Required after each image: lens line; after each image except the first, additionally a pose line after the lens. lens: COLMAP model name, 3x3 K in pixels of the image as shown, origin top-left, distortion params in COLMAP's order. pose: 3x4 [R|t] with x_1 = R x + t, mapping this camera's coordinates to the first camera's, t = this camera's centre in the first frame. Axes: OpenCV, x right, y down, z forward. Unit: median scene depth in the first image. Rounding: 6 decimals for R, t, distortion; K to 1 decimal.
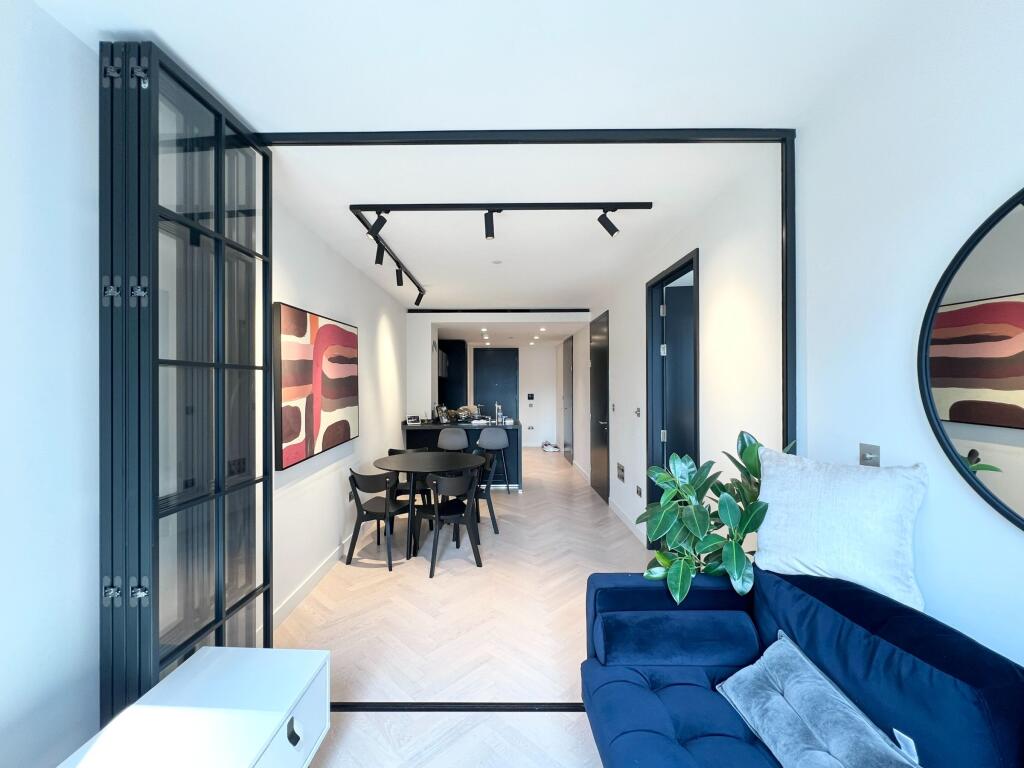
lens RADIAL K [[414.7, 0, 512.0], [0, 414.7, 384.0], [0, 0, 1]] dist [-0.000343, -0.000013]
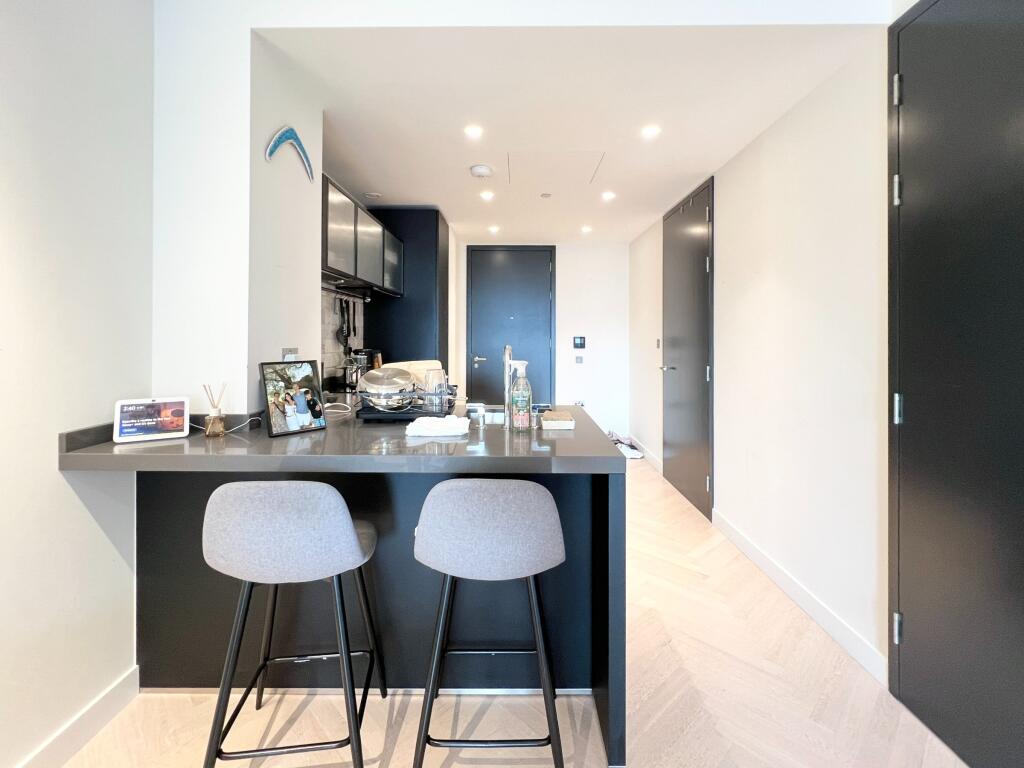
lens RADIAL K [[414.7, 0, 512.0], [0, 414.7, 384.0], [0, 0, 1]] dist [-0.000343, -0.000013]
pose [[0.999169, 0.012657, -0.038744, -0.017201], [-0.008217, 0.993597, 0.112682, 0.025346], [0.039923, -0.112270, 0.992875, 0.510726]]
